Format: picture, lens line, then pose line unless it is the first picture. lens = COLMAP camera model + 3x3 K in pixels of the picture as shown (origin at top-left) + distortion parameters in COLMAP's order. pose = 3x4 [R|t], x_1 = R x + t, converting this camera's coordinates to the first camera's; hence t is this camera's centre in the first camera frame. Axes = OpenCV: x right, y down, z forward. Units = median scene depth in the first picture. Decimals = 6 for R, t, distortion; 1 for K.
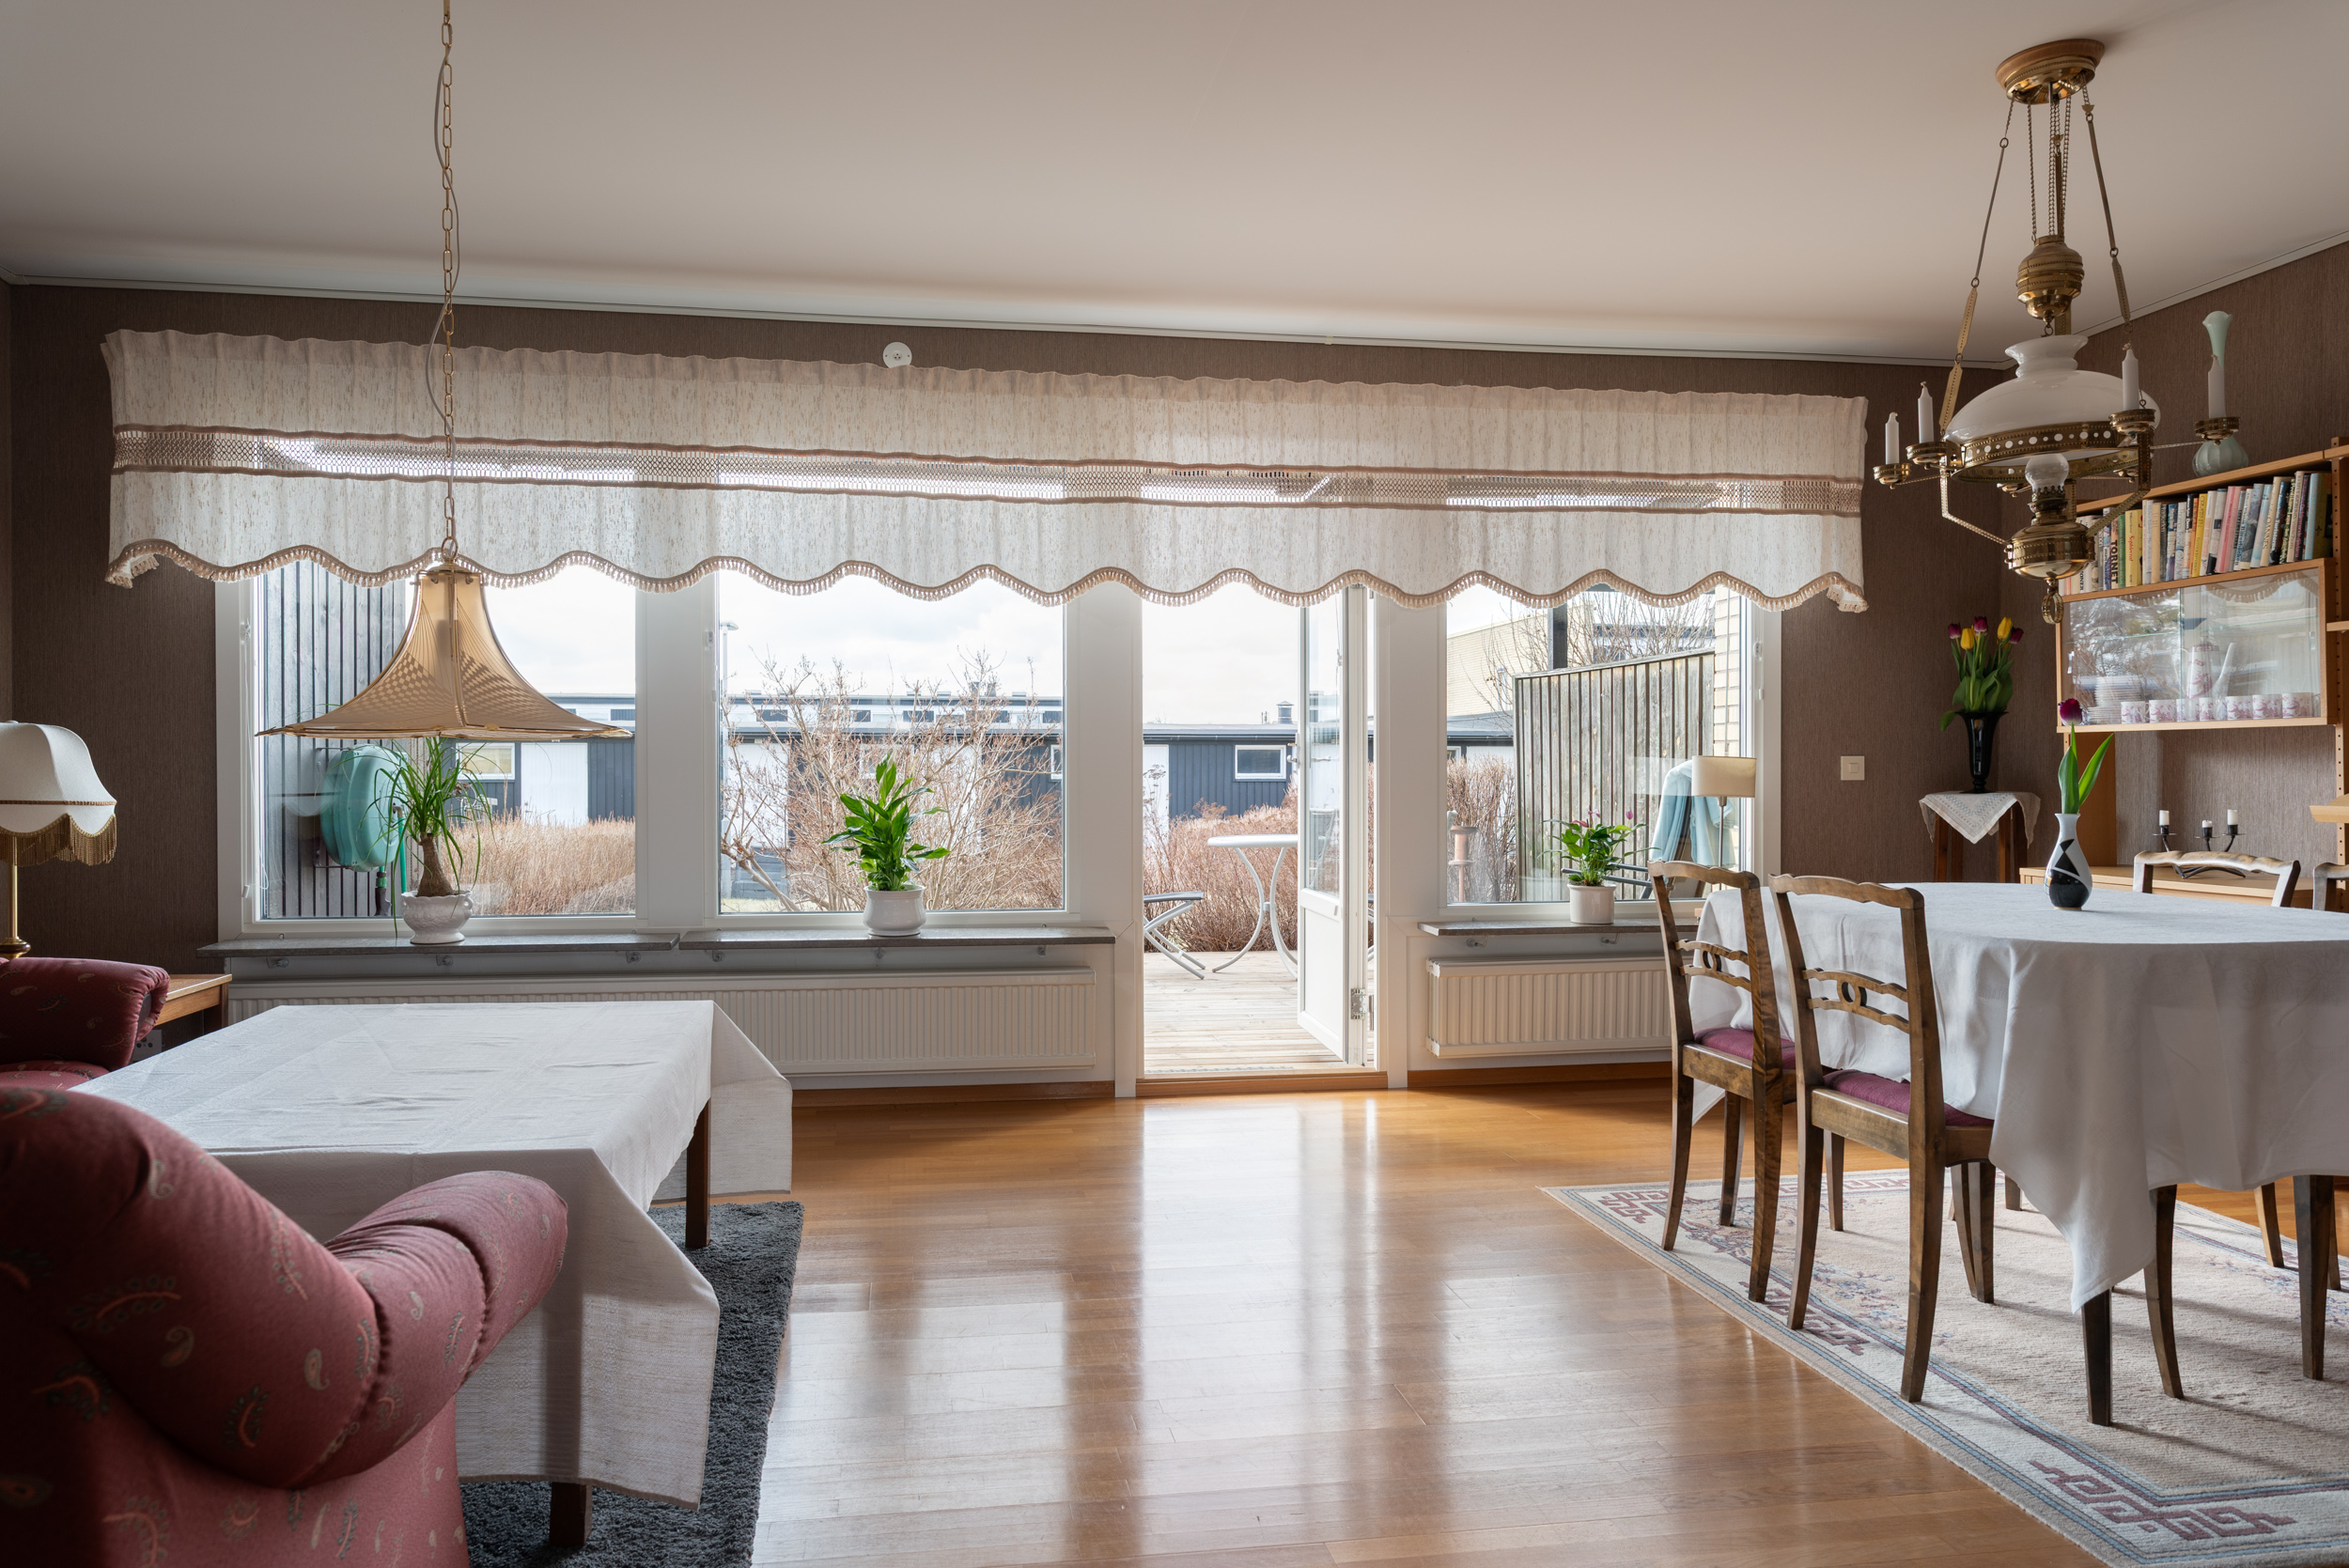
lens RADIAL K [[1645.5, 0, 1166.6], [0, 1645.5, 777.3], [0, 0, 1]] dist [-0.007343, -0.003605]
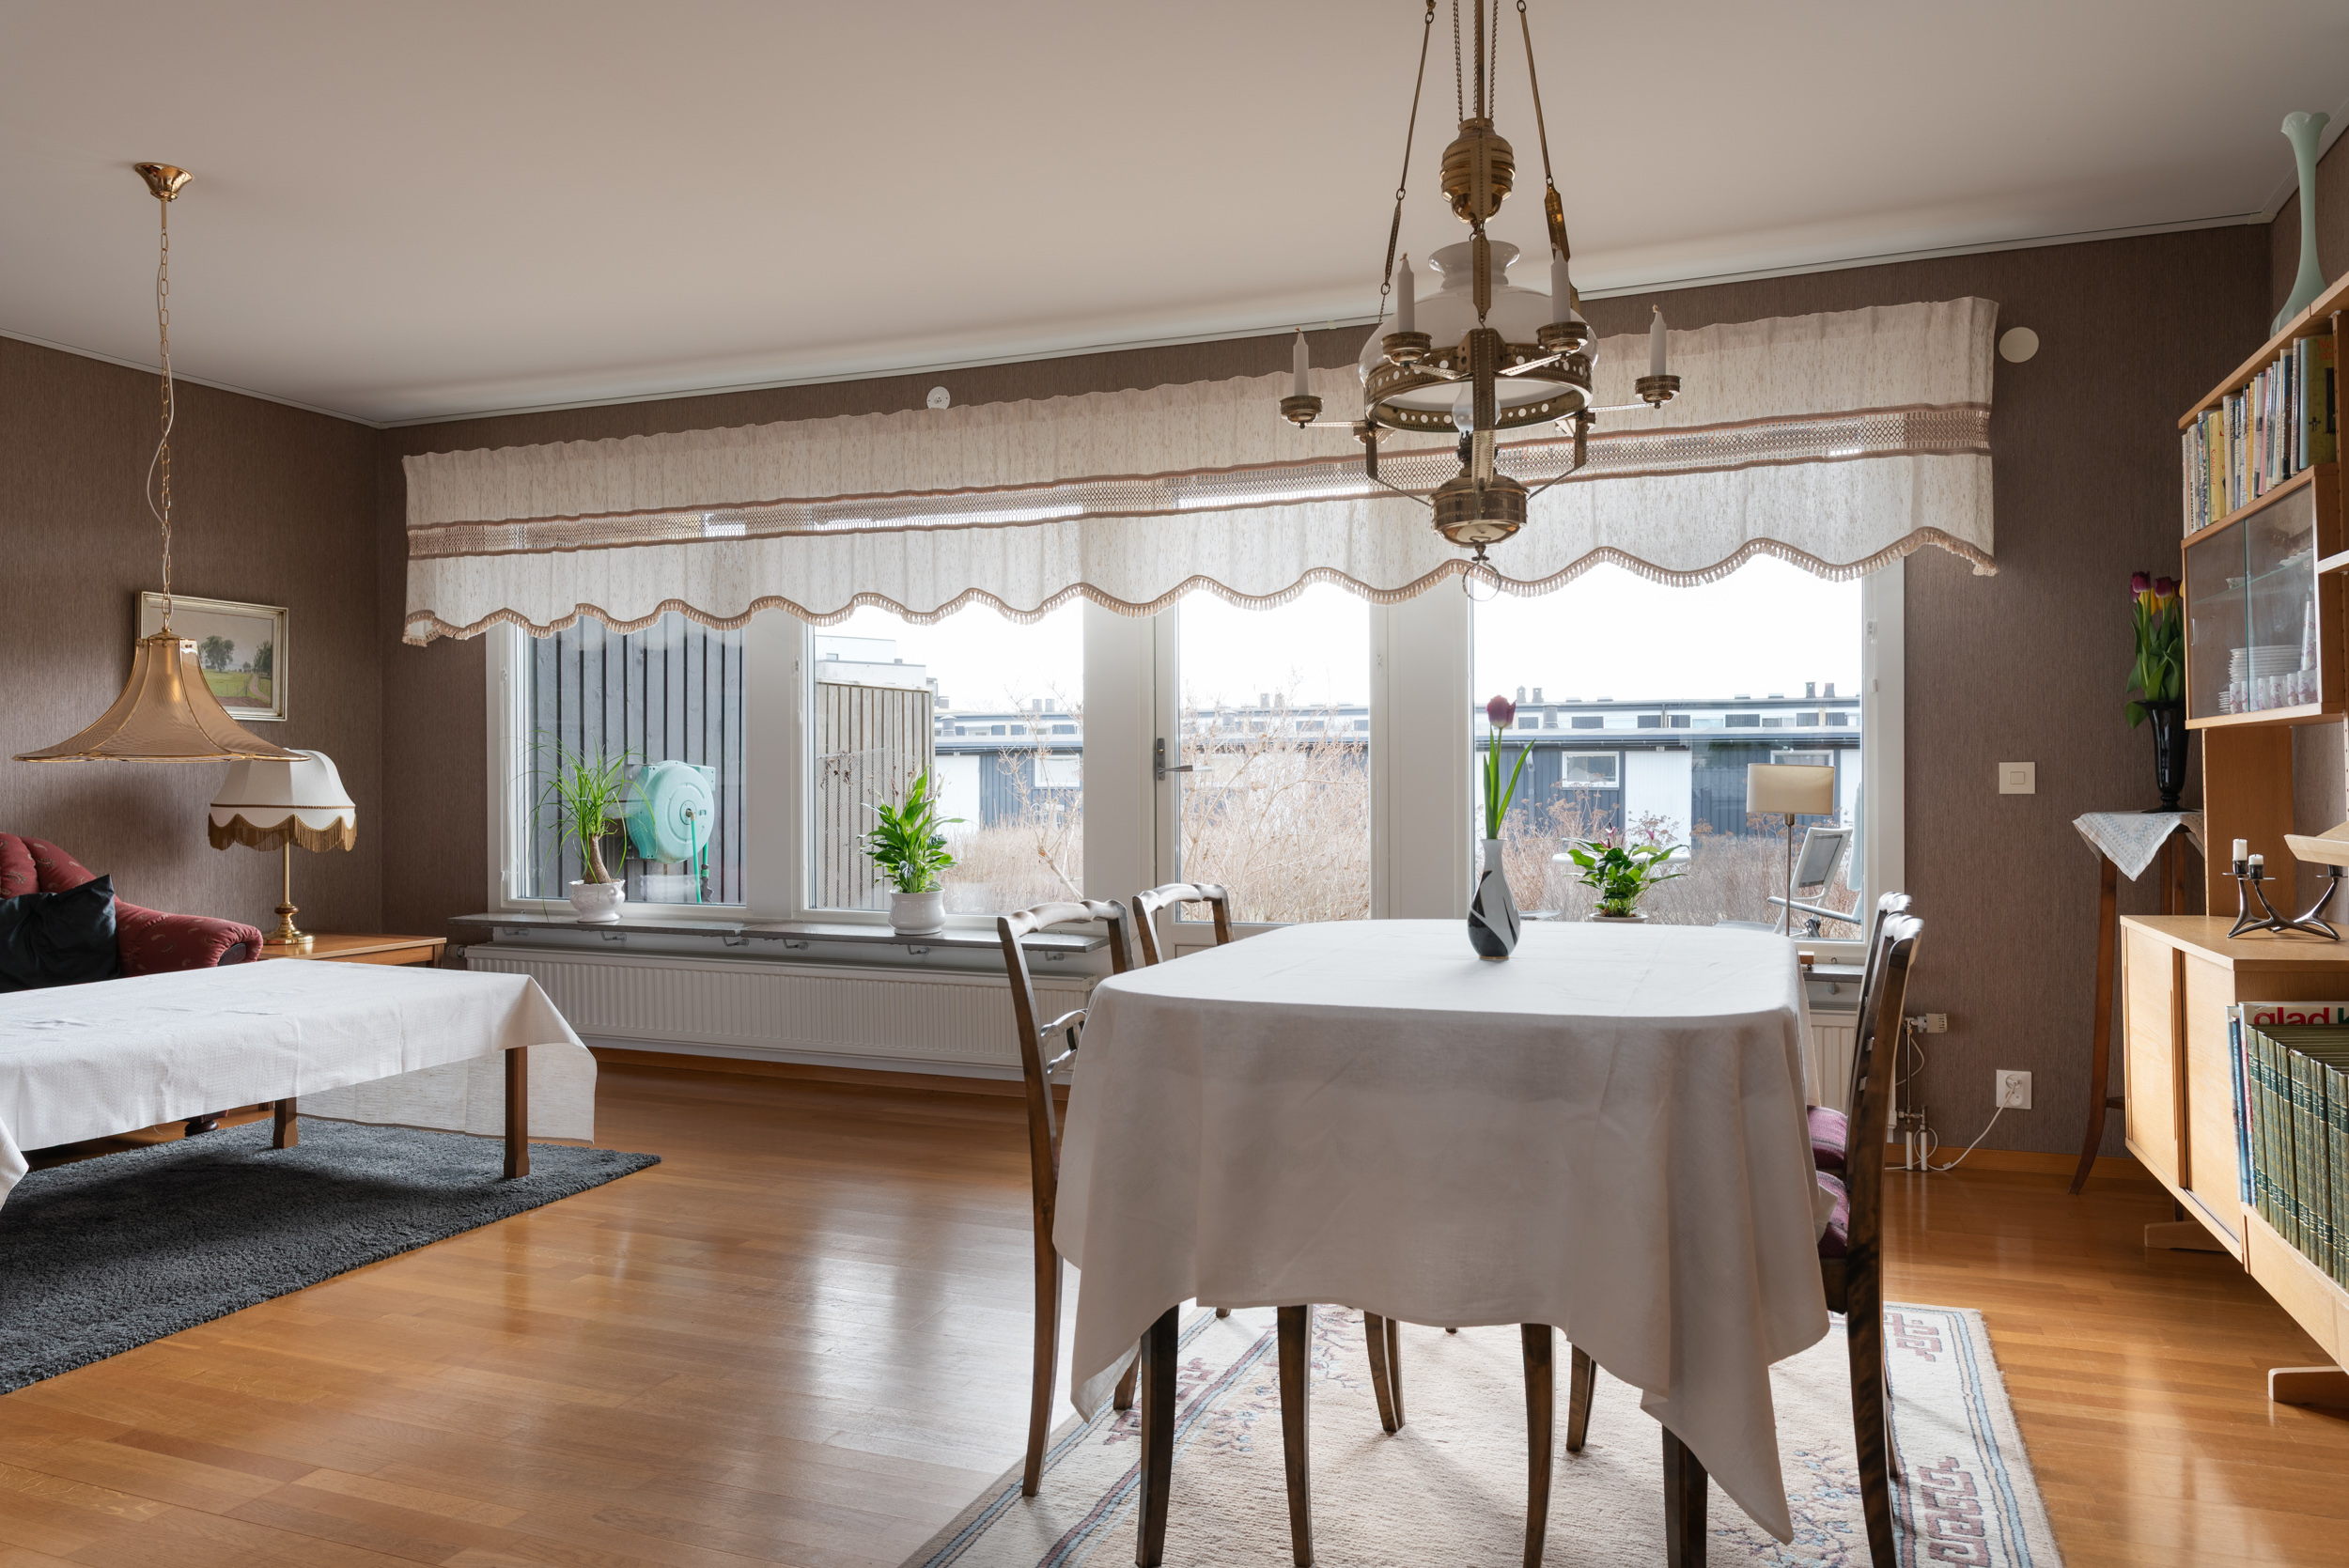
lens RADIAL K [[1645.5, 0, 1097.7], [0, 1645.5, 785.5], [0, 0, 1]] dist [-0.007343, -0.003605]
pose [[0.849946, 0.000904, -0.526869, 0.538805], [-0.000034, 0.999999, 0.001661, -0.004024], [0.526870, -0.001394, 0.849945, 0.145886]]
